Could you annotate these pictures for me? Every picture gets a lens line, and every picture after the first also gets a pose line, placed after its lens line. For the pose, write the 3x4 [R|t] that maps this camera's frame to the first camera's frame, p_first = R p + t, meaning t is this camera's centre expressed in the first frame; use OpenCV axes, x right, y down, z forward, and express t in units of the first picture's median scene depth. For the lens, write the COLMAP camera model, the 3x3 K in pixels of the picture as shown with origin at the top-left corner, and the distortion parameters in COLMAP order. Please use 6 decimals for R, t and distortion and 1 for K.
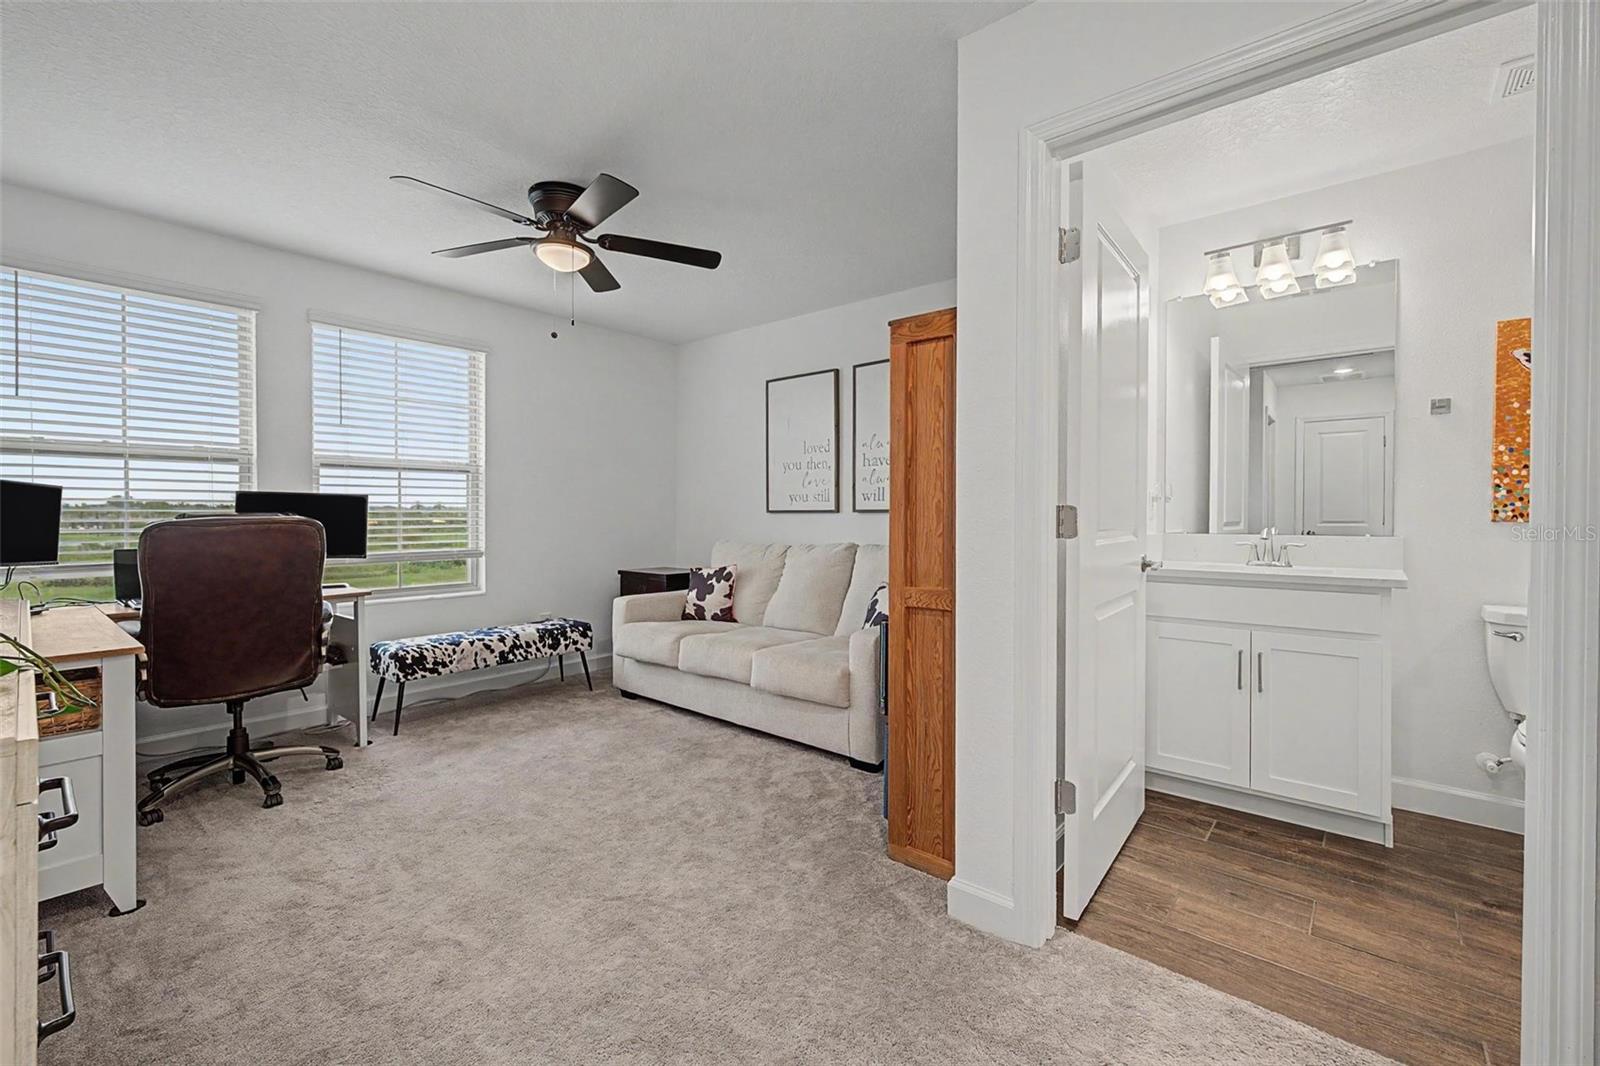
lens RADIAL K [[677.0, 0, 802.8], [0, 677.0, 520.7], [0, 0, 1]] dist [-0.001775, -0.001806]
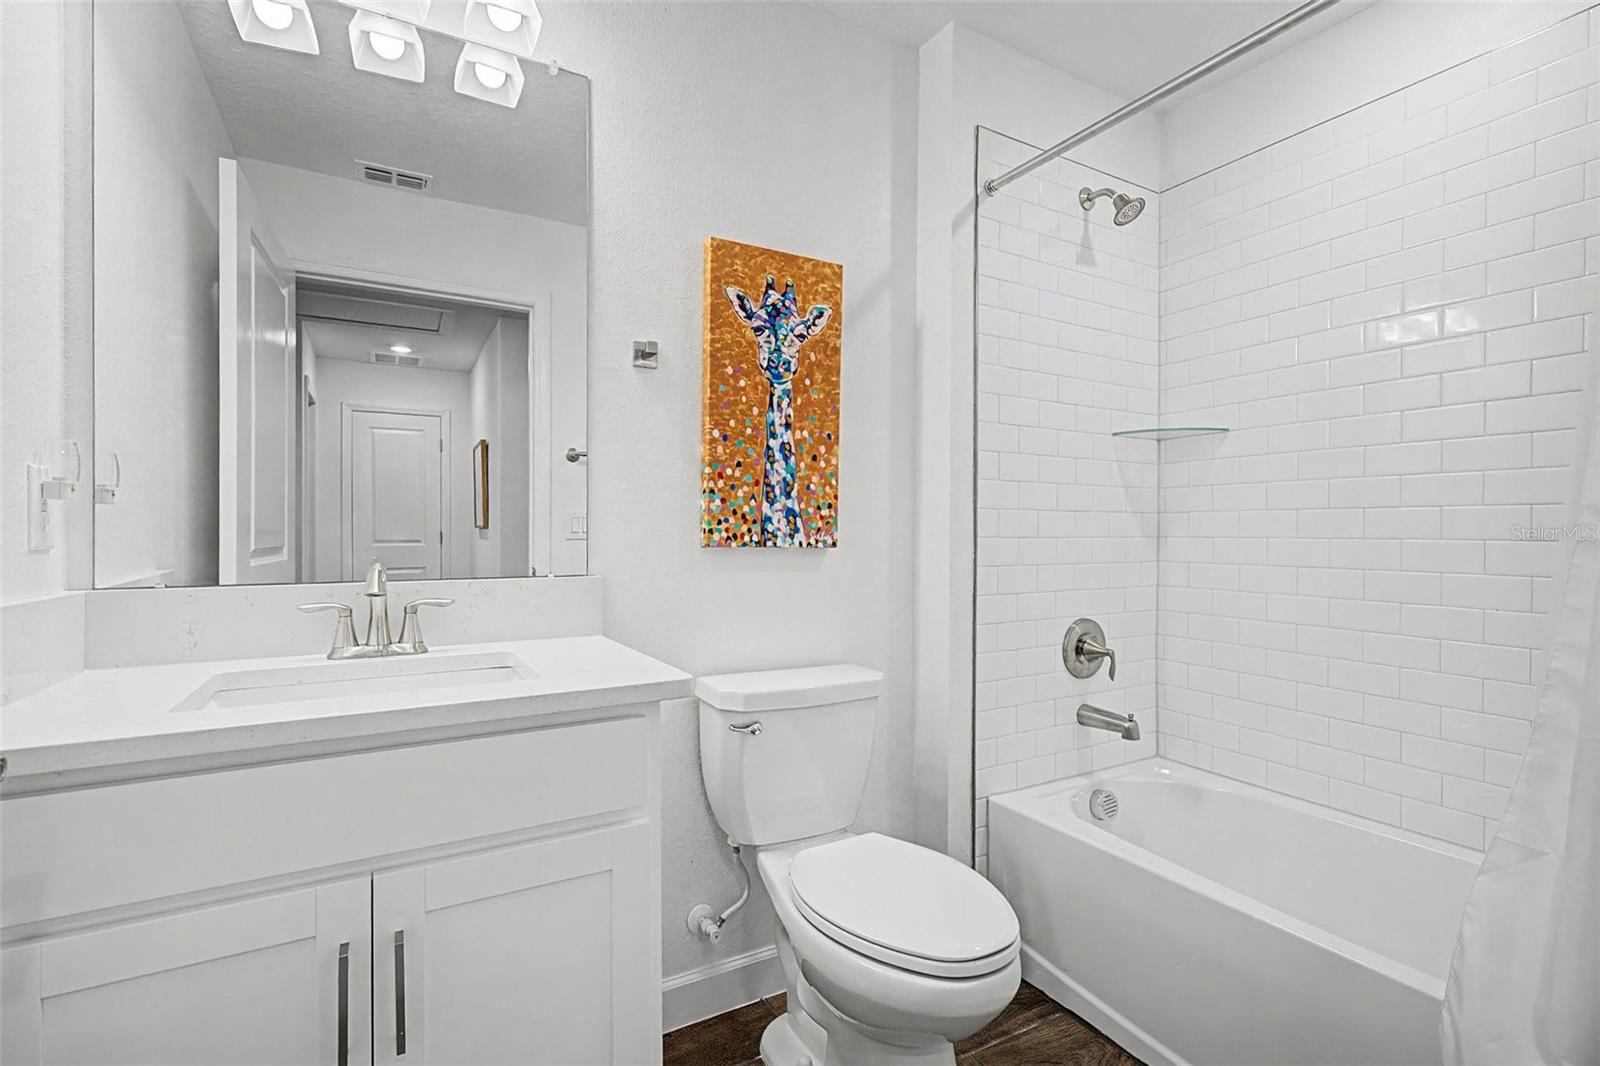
lens RADIAL K [[734.9, 0, 793.7], [0, 734.9, 536.3], [0, 0, 1]] dist [-0.004107, -0.000677]
pose [[0.353453, -0.006675, 0.935428, 0.312596], [0.006657, 0.999967, 0.004620, -0.009016], [-0.935428, 0.004595, 0.353486, 0.530587]]
